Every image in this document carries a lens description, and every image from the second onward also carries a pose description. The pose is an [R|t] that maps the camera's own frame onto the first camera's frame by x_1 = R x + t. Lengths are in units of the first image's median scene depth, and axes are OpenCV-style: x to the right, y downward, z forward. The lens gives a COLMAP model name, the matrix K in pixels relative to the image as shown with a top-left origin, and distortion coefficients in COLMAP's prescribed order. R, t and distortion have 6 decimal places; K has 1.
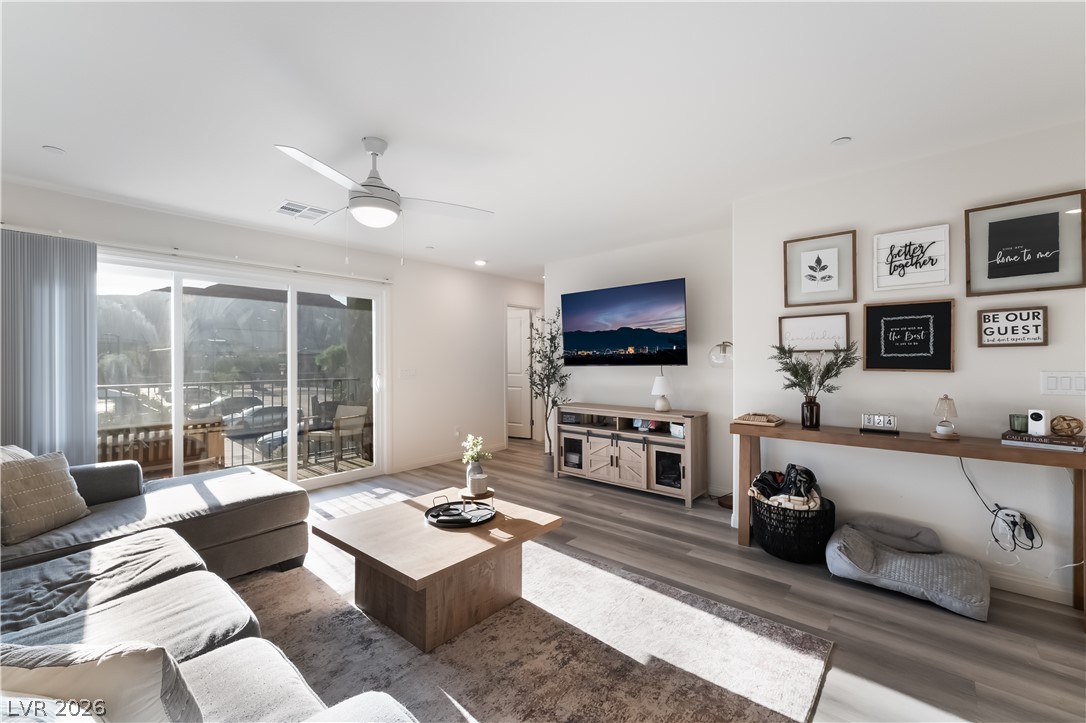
lens RADIAL K [[444.1, 0, 543.0], [0, 444.1, 361.5], [0, 0, 1]] dist [-0.001574, -0.000155]
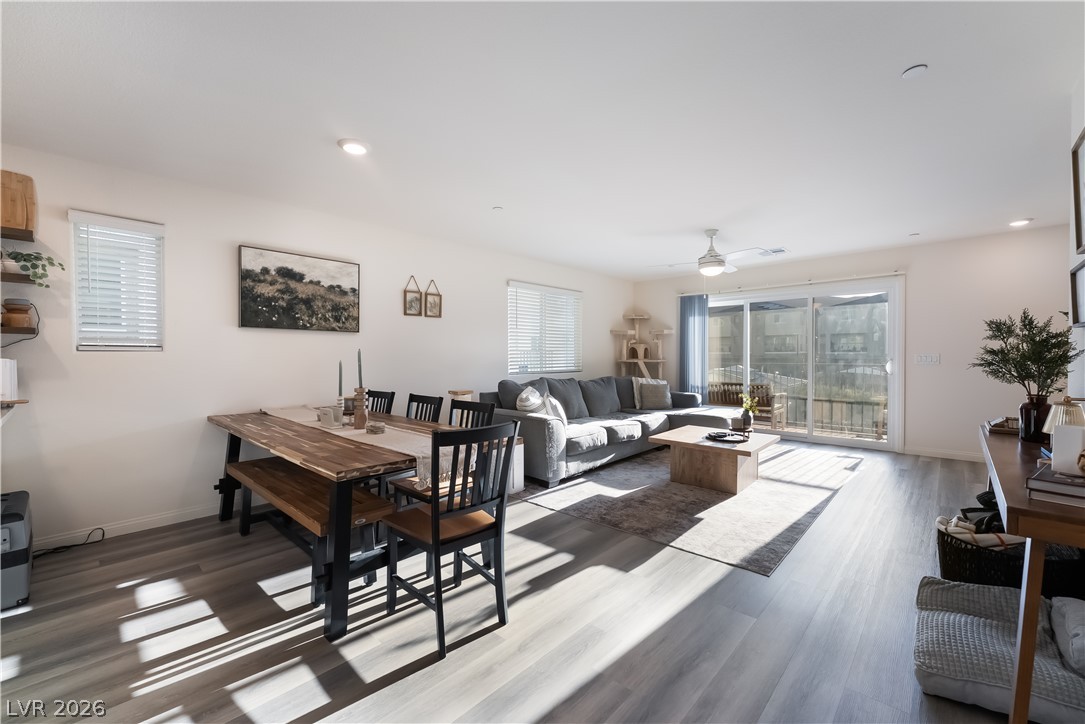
lens RADIAL K [[449.7, 0, 545.4], [0, 449.7, 363.1], [0, 0, 1]] dist [-0.003062, -0.000373]
pose [[-0.021799, 0.024756, -0.999456, 1.615983], [0.005354, 0.999682, 0.024645, 0.012473], [0.999748, -0.004813, -0.021925, 0.353272]]
